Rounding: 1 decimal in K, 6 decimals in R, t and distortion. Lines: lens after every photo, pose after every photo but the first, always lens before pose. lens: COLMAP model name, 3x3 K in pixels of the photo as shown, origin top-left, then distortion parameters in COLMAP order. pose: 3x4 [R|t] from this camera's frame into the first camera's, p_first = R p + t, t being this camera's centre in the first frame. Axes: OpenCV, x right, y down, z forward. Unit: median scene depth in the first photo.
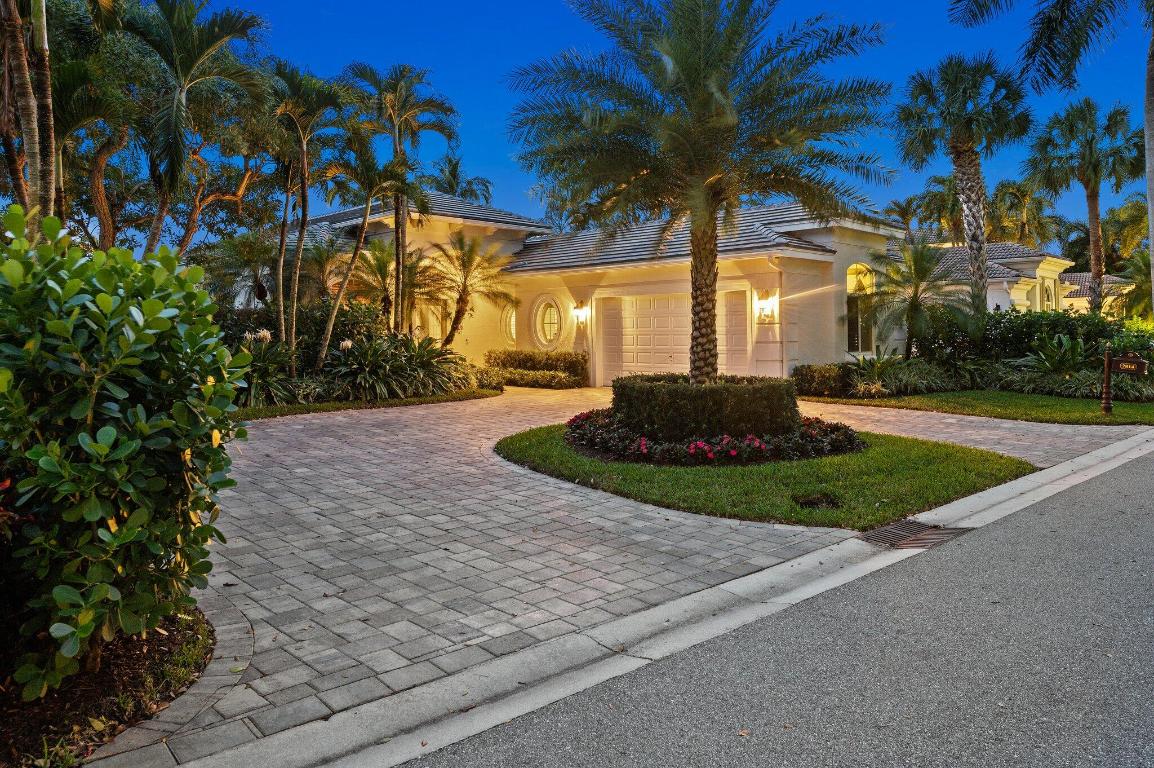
lens RADIAL K [[814.1, 0, 577.0], [0, 814.1, 384.0], [0, 0, 1]] dist [-0.002170, -0.001040]
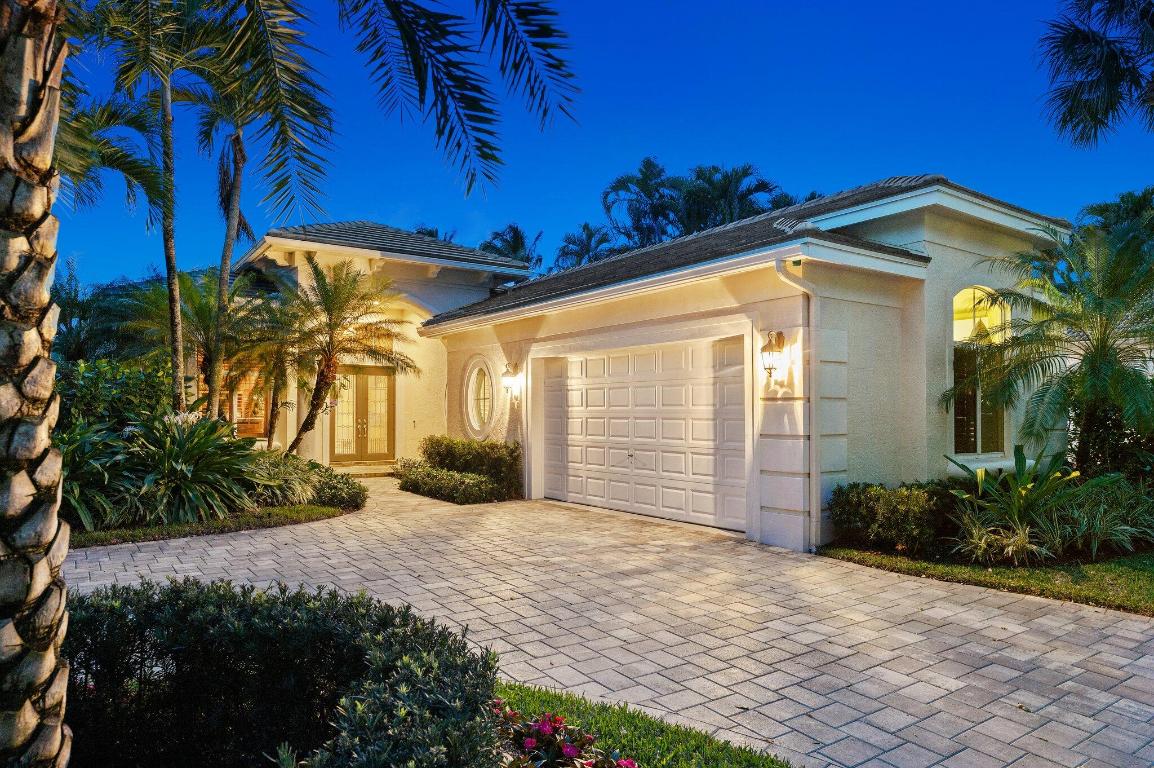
lens RADIAL K [[737.1, 0, 600.4], [0, 737.1, 436.6], [0, 0, 1]] dist [0.005423, 0.002875]
pose [[0.989157, 0.012751, -0.146309, 0.181046], [-0.017268, 0.999411, -0.029649, -0.033906], [0.145845, 0.031854, 0.988794, 0.509183]]
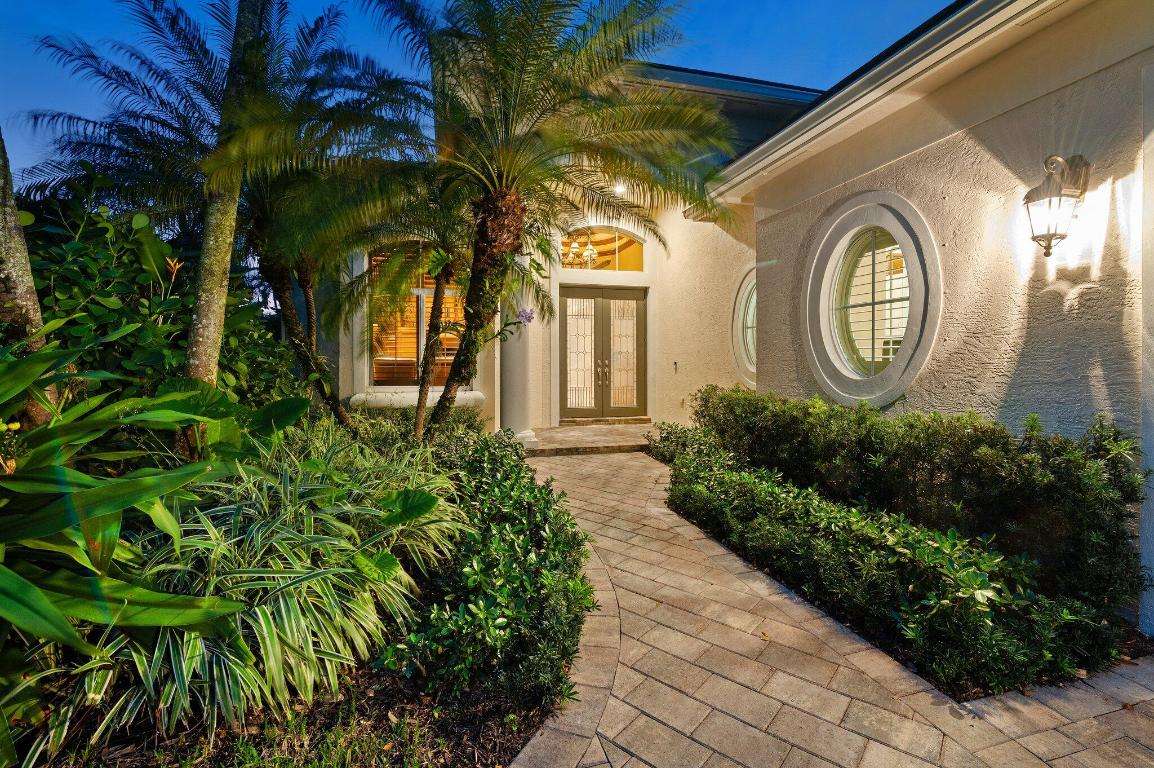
lens RADIAL K [[534.7, 0, 578.4], [0, 534.7, 362.2], [0, 0, 1]] dist [0.000176, 0.000005]
pose [[0.864381, 0.005003, -0.502812, -0.034006], [-0.033149, 0.998342, -0.047053, -0.052877], [0.501743, 0.057340, 0.863114, 0.967301]]
